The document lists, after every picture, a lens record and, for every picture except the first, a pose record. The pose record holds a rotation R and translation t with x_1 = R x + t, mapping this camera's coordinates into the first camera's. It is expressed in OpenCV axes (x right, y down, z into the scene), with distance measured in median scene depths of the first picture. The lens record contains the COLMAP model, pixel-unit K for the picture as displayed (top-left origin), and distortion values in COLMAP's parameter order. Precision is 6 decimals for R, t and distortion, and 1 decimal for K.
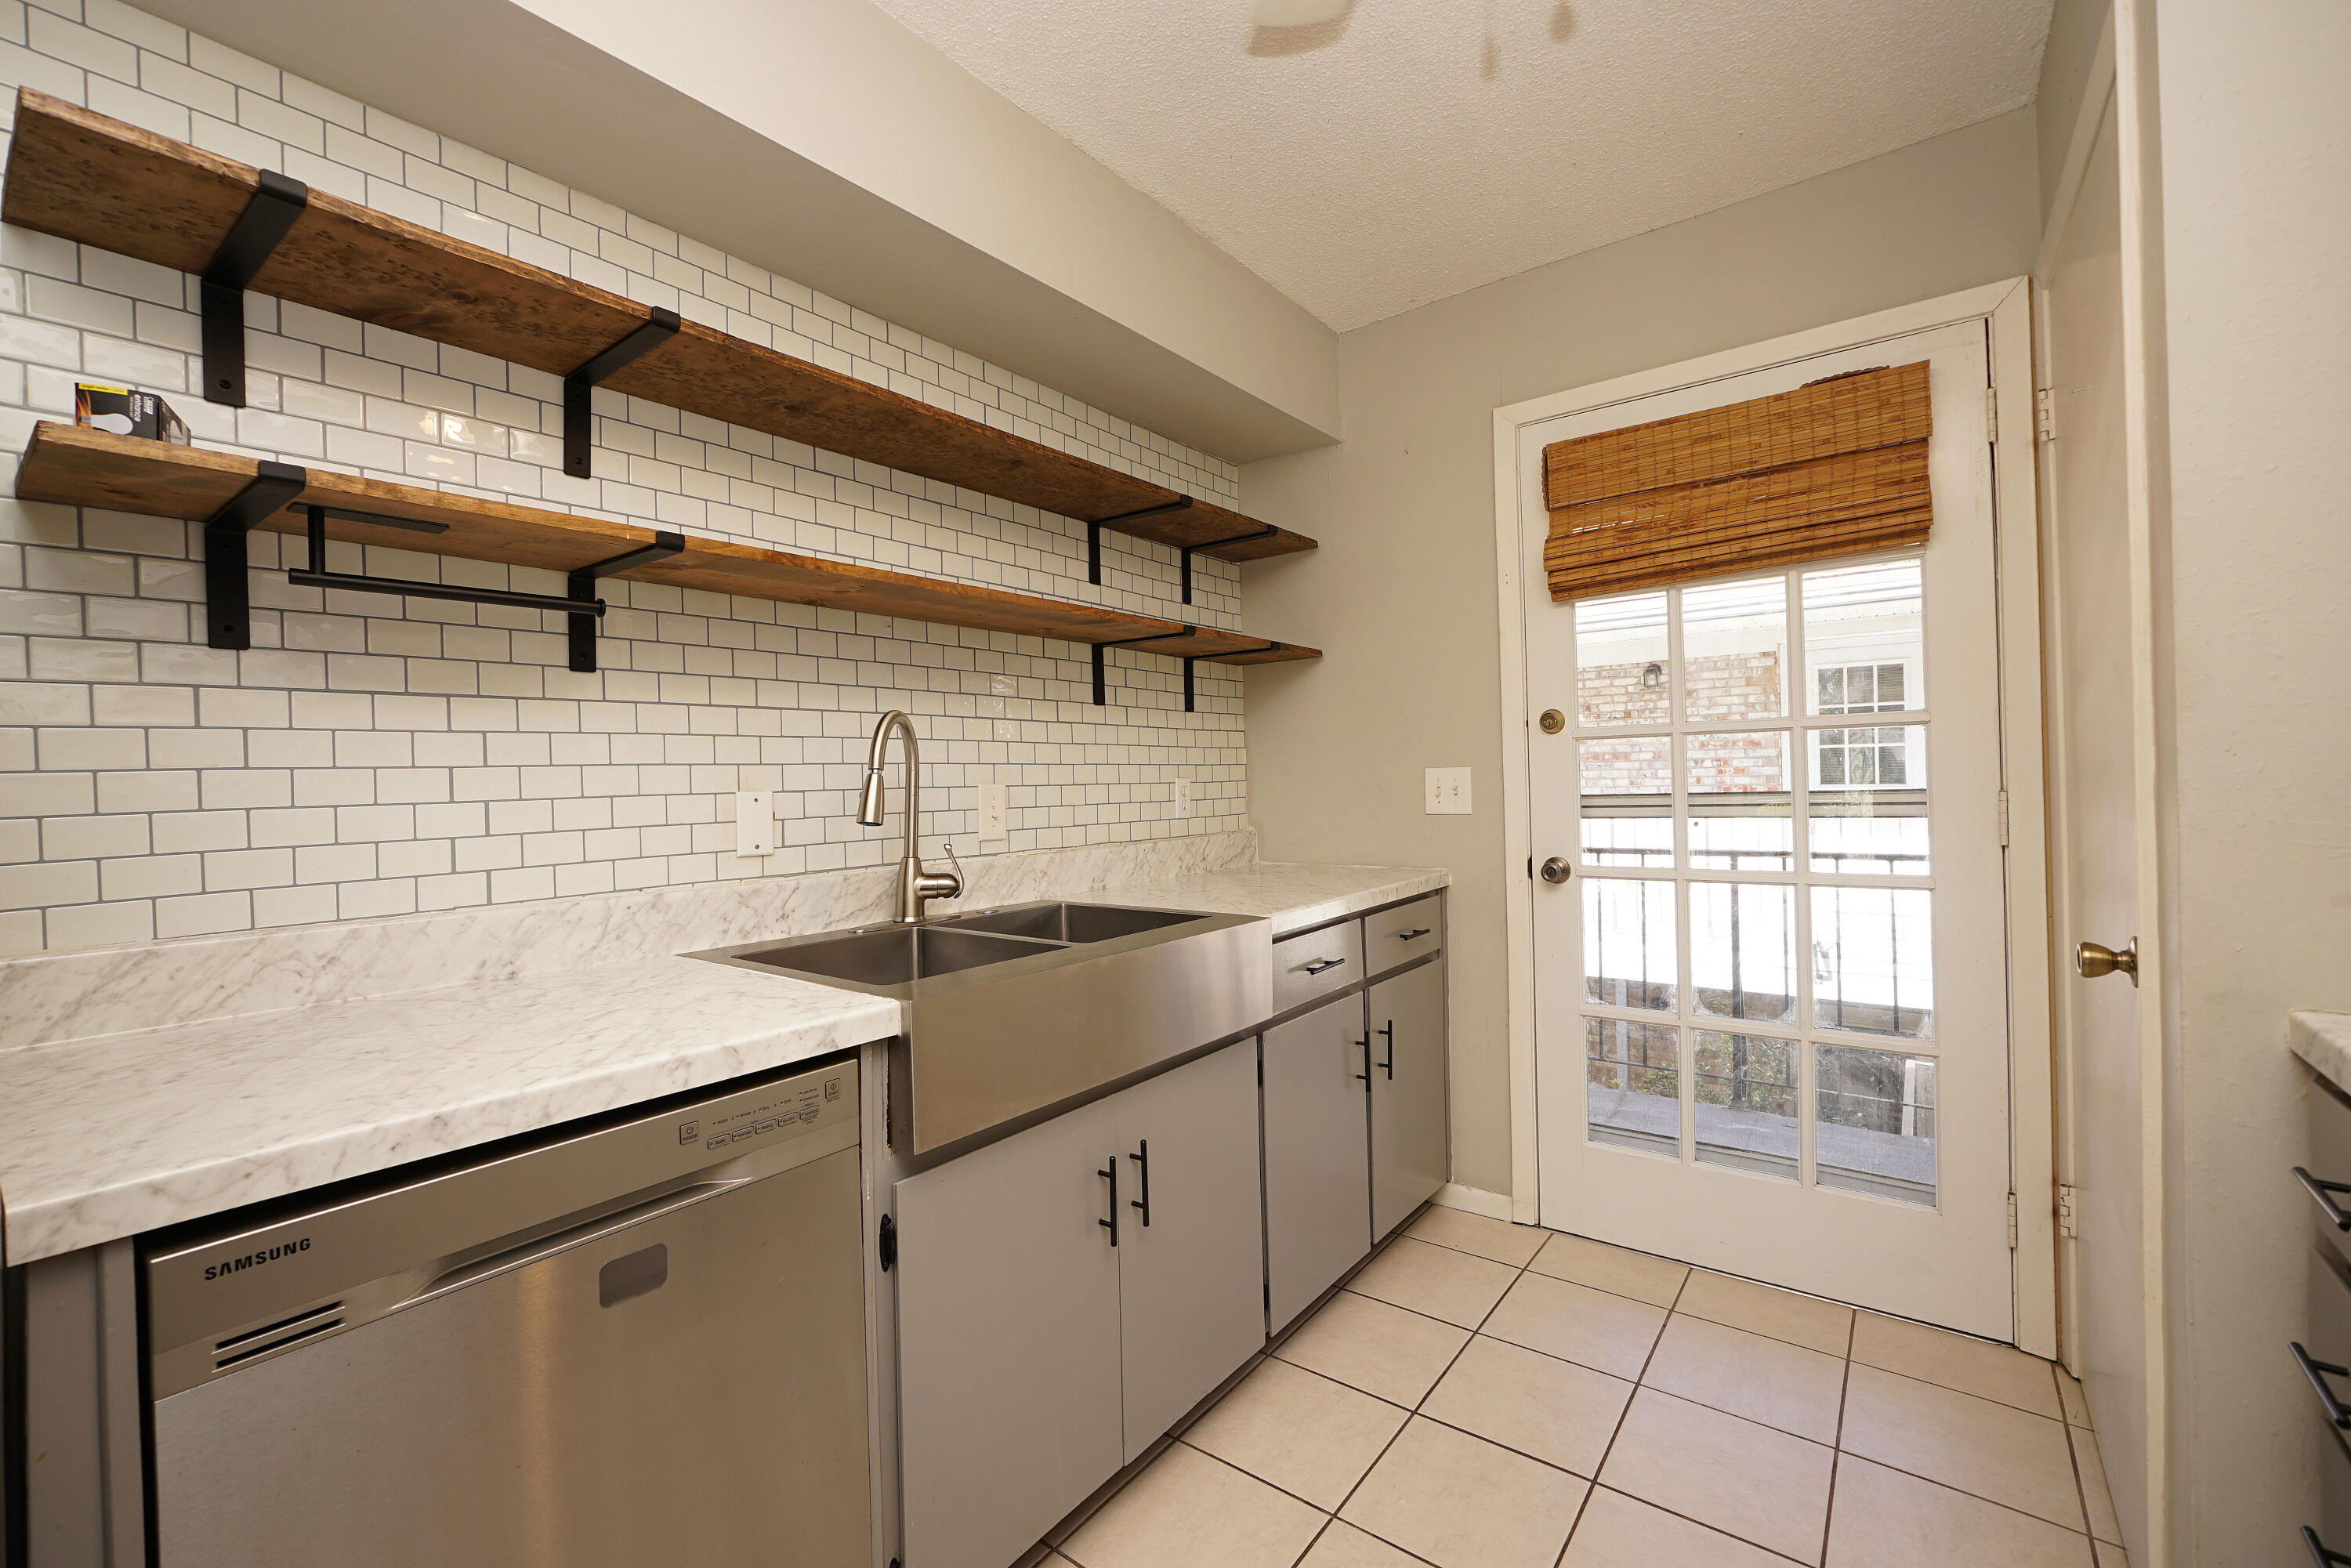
lens RADIAL K [[988.3, 0, 1152.7], [0, 988.3, 777.7], [0, 0, 1]] dist [-0.017245, 0.006214]
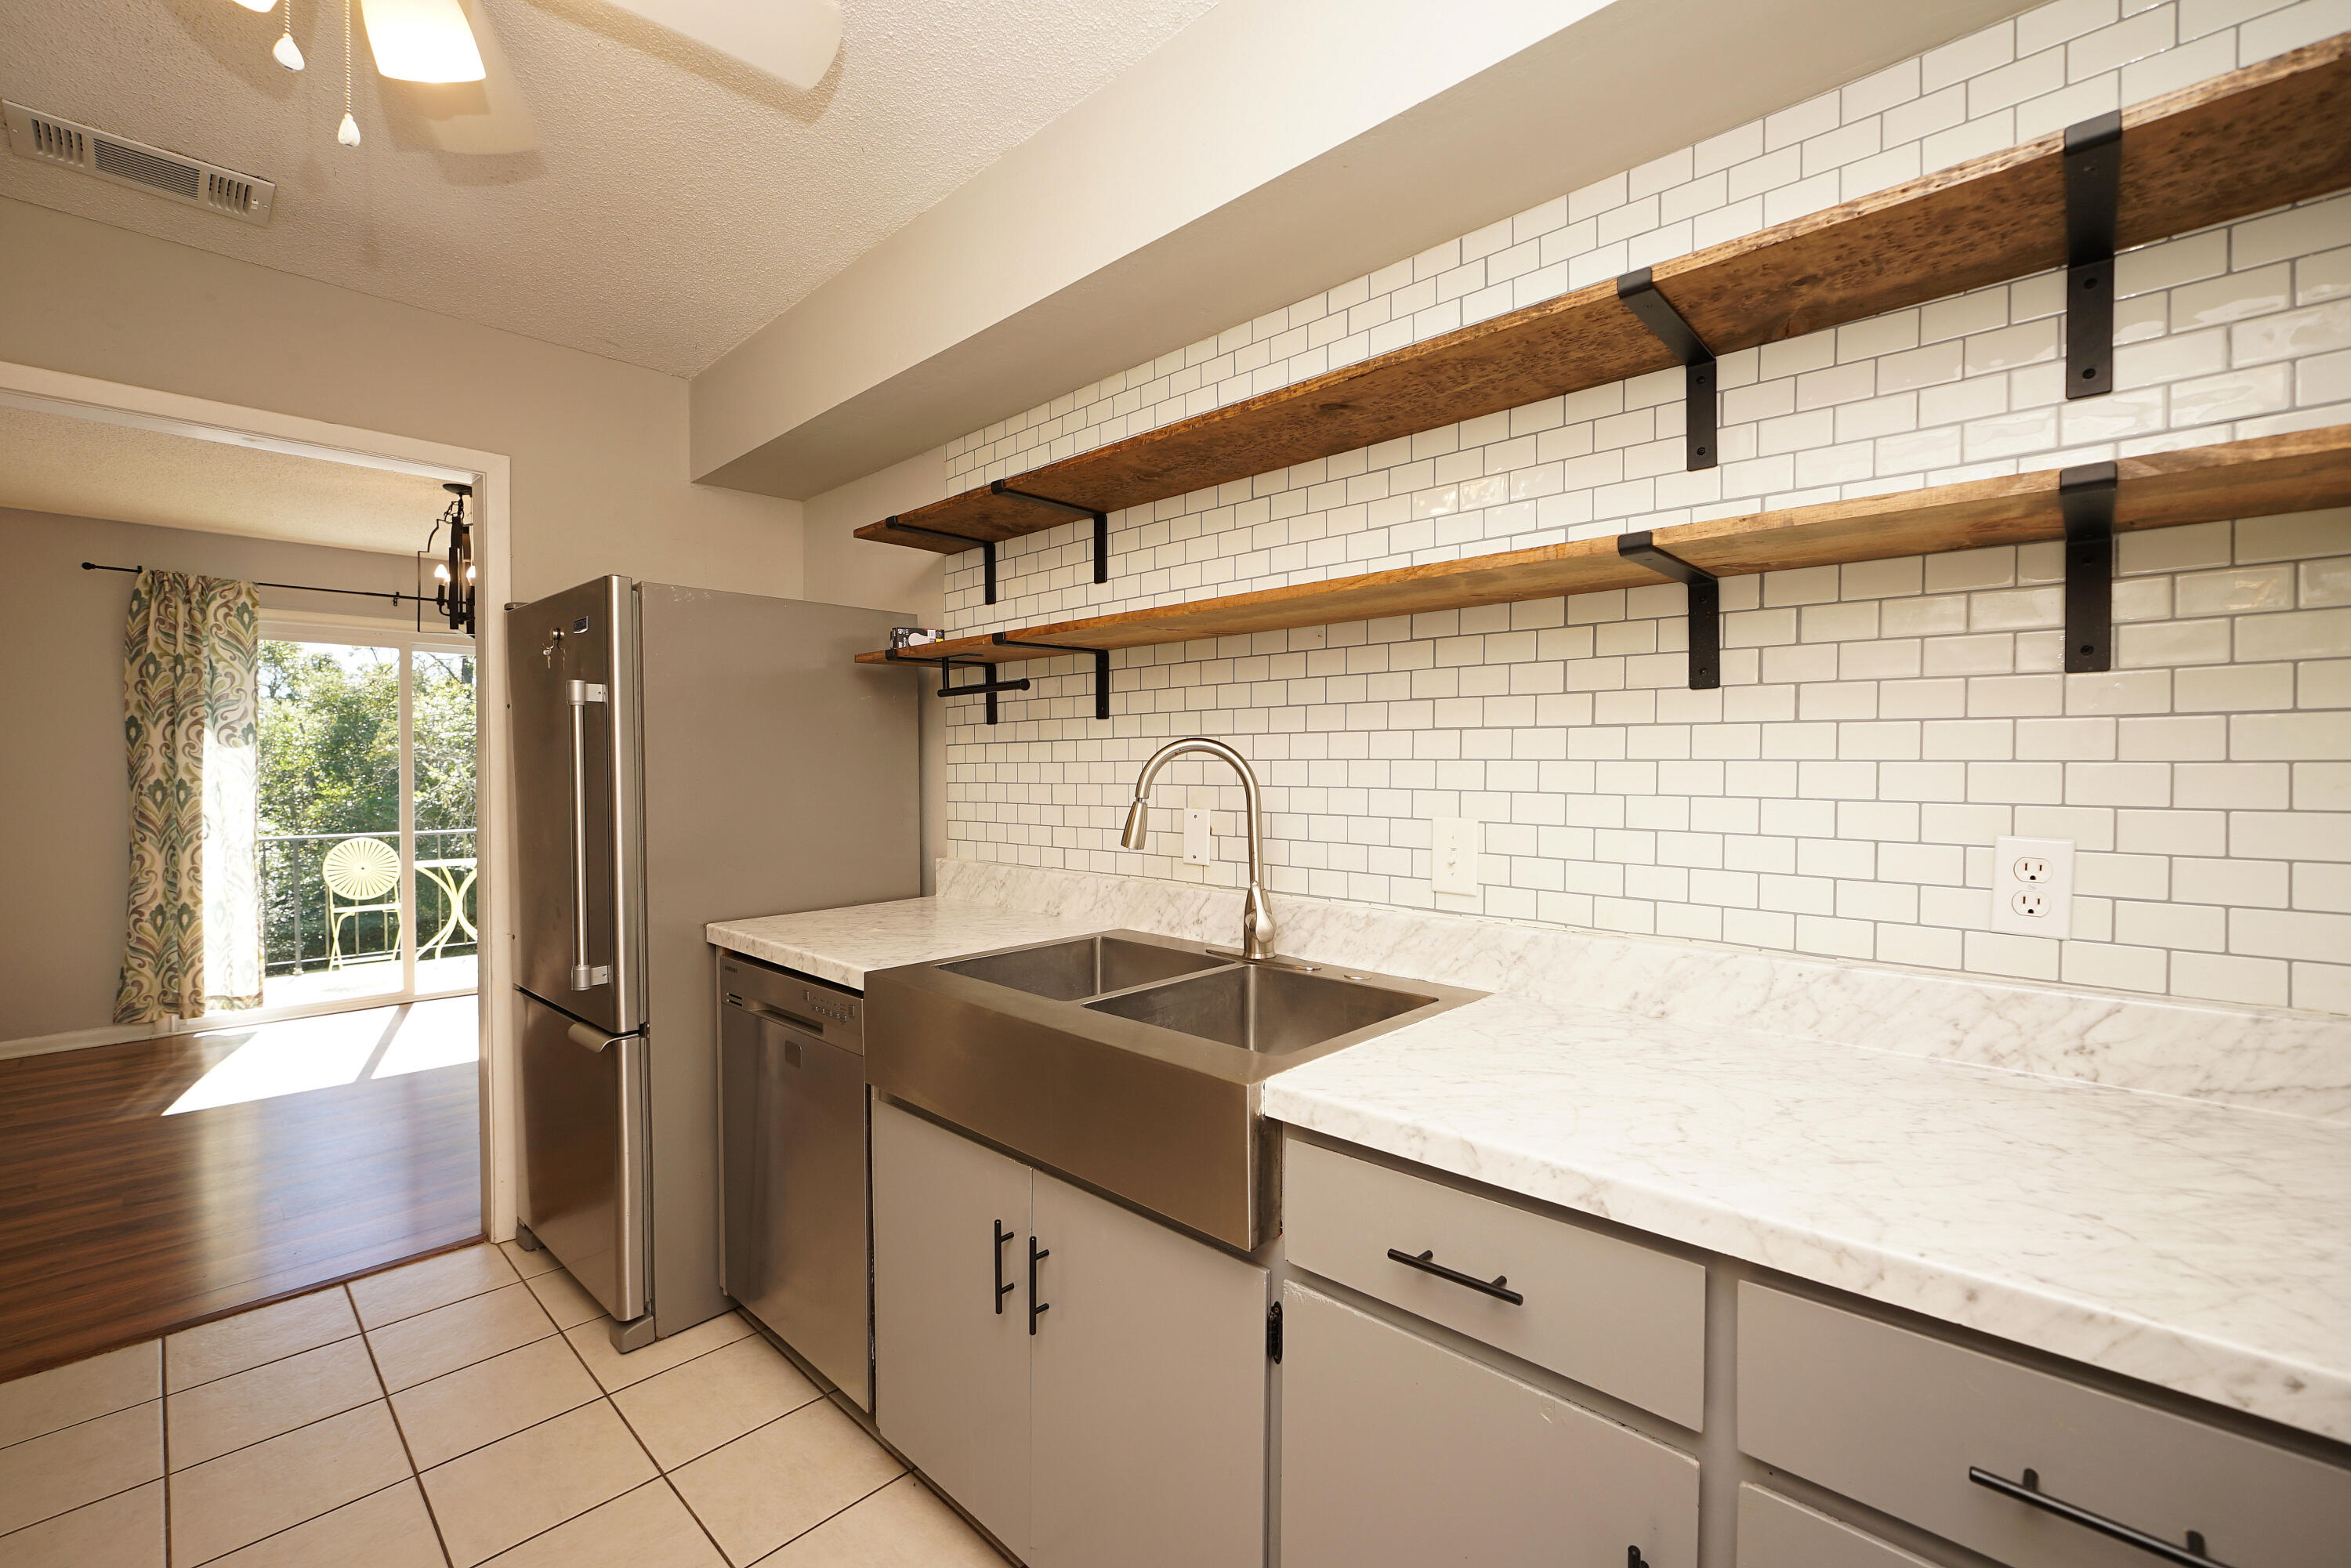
lens RADIAL K [[988.3, 0, 1152.7], [0, 988.3, 777.4], [0, 0, 1]] dist [-0.017245, 0.006214]
pose [[-0.105035, 0.040157, -0.993657, 0.597611], [0.007323, 0.999189, 0.039607, -0.055072], [0.994442, -0.003116, -0.105244, 0.857226]]
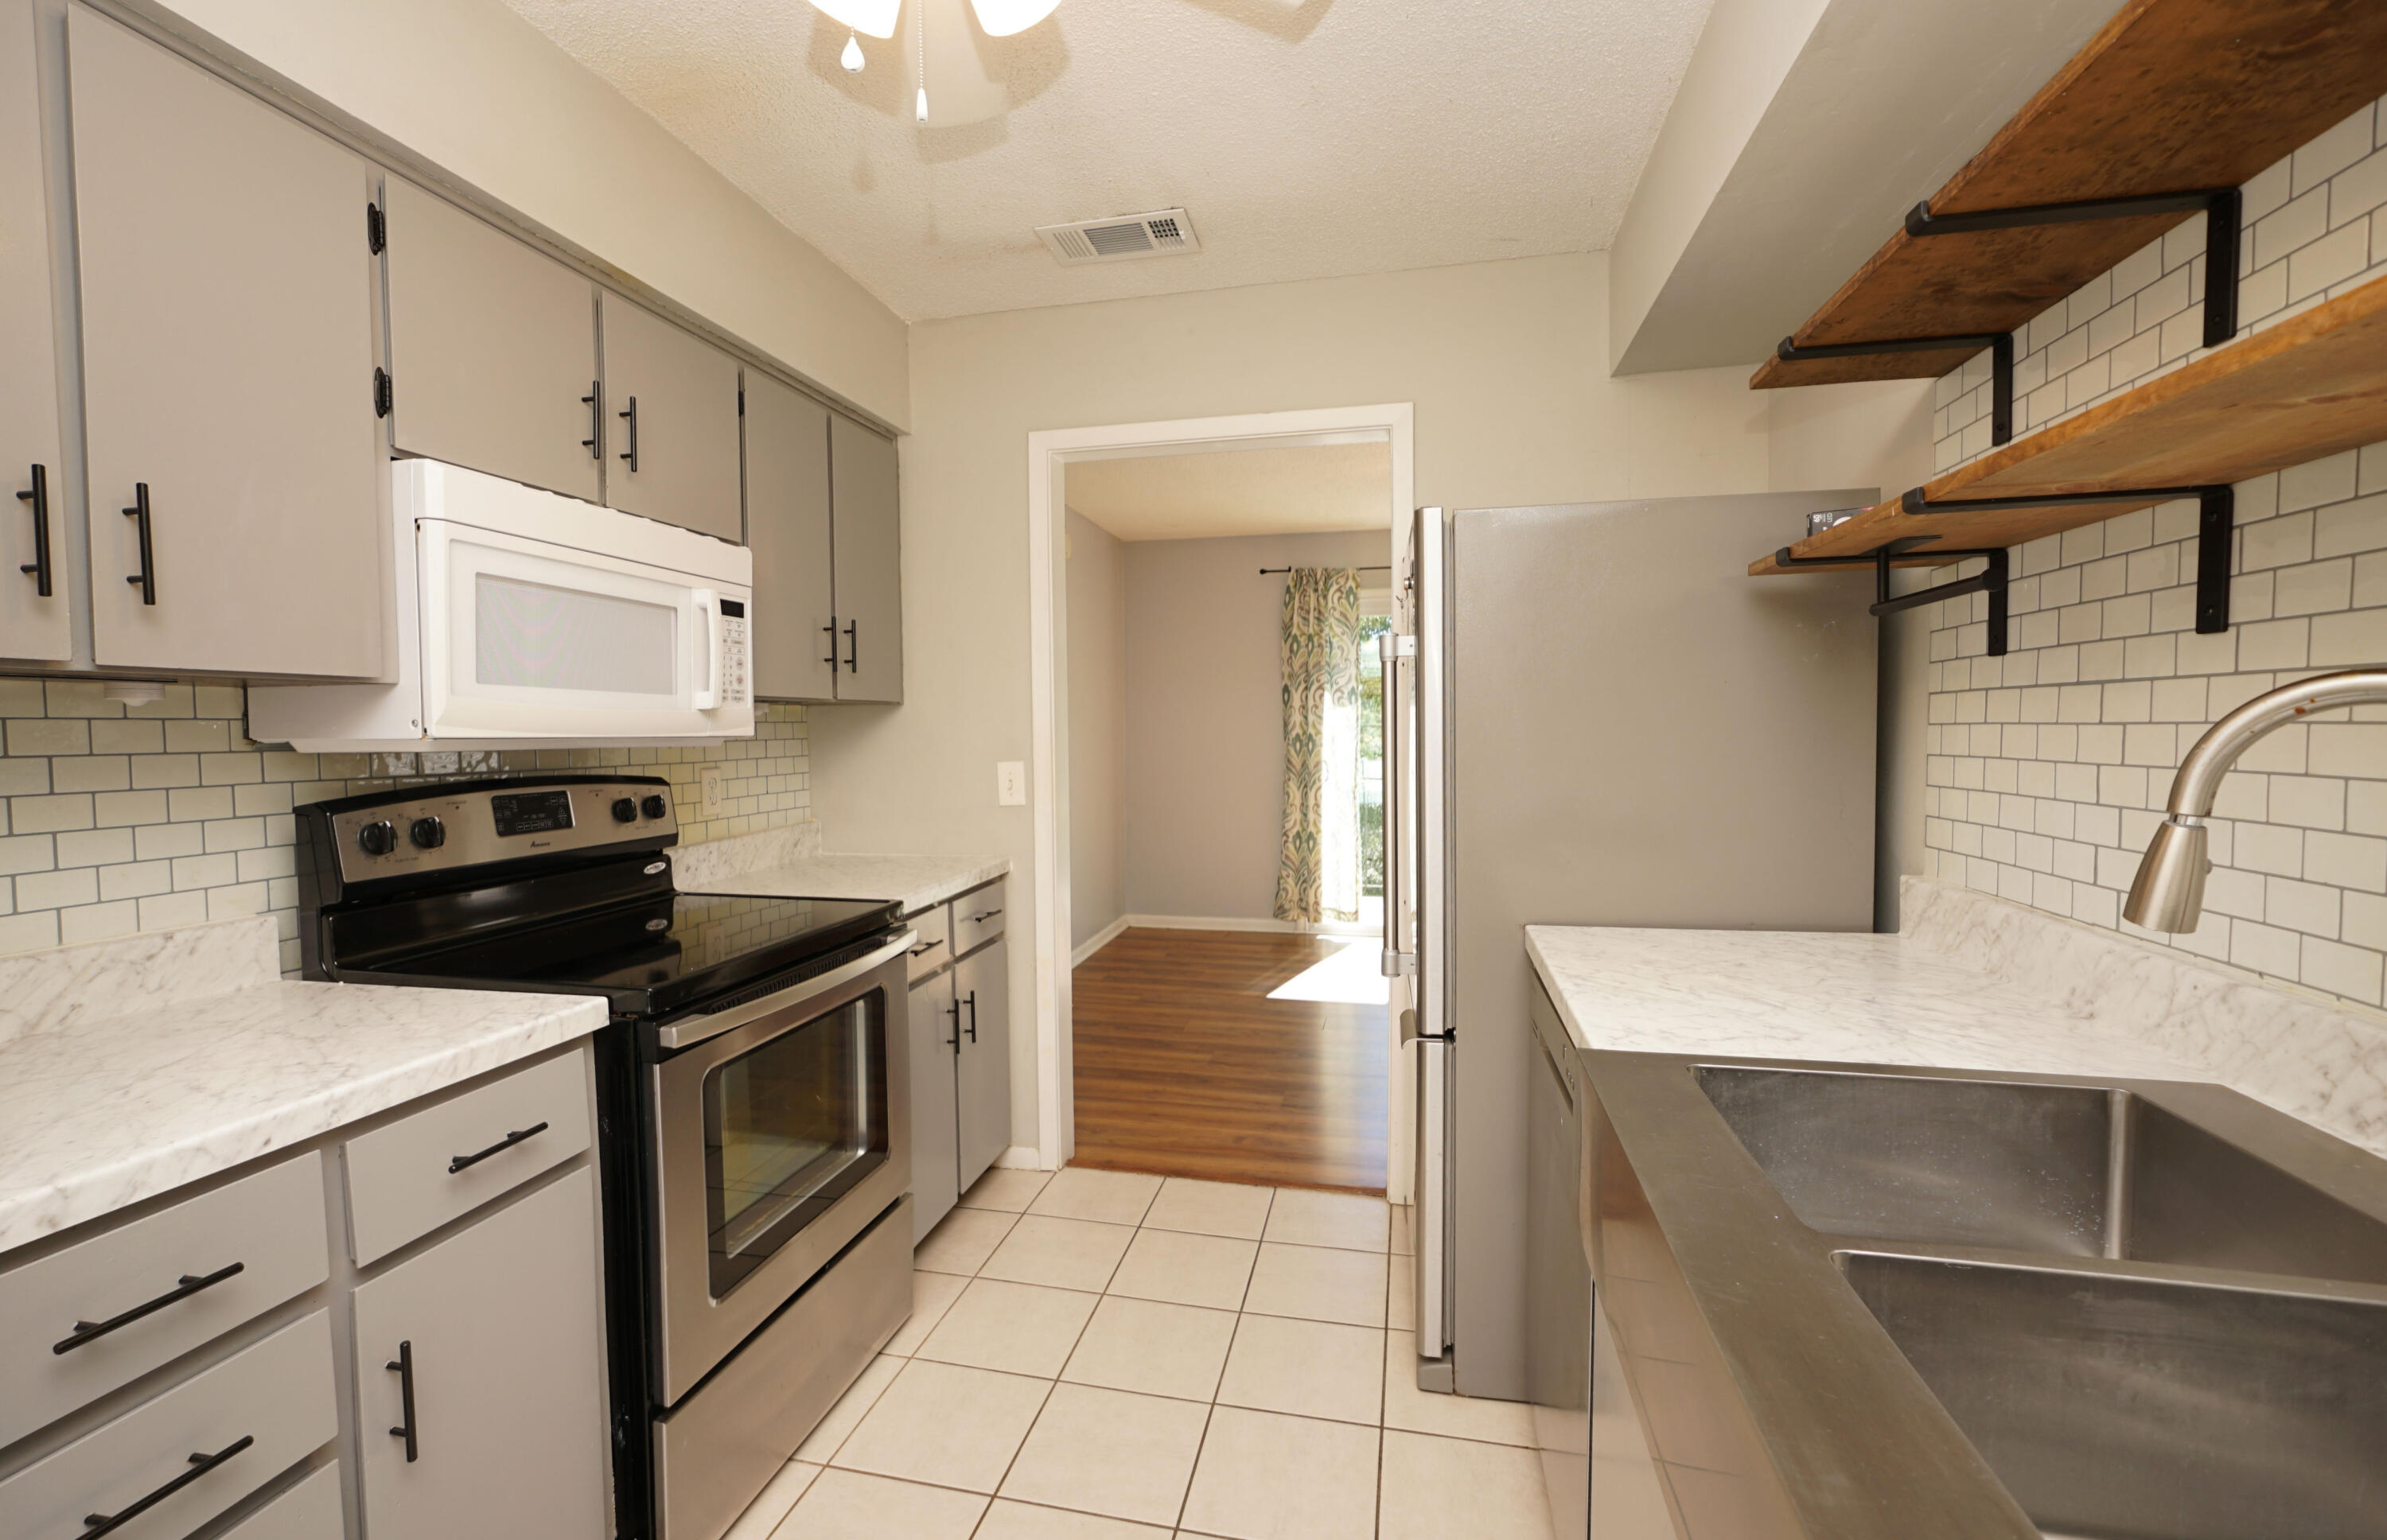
lens RADIAL K [[1035.4, 0, 1174.1], [0, 1035.4, 776.0], [0, 0, 1]] dist [-0.011137, 0.002892]
pose [[-0.904413, 0.057636, -0.422747, 0.265420], [0.034448, 0.997463, 0.062296, -0.054579], [0.425265, 0.041779, -0.904104, 0.939454]]
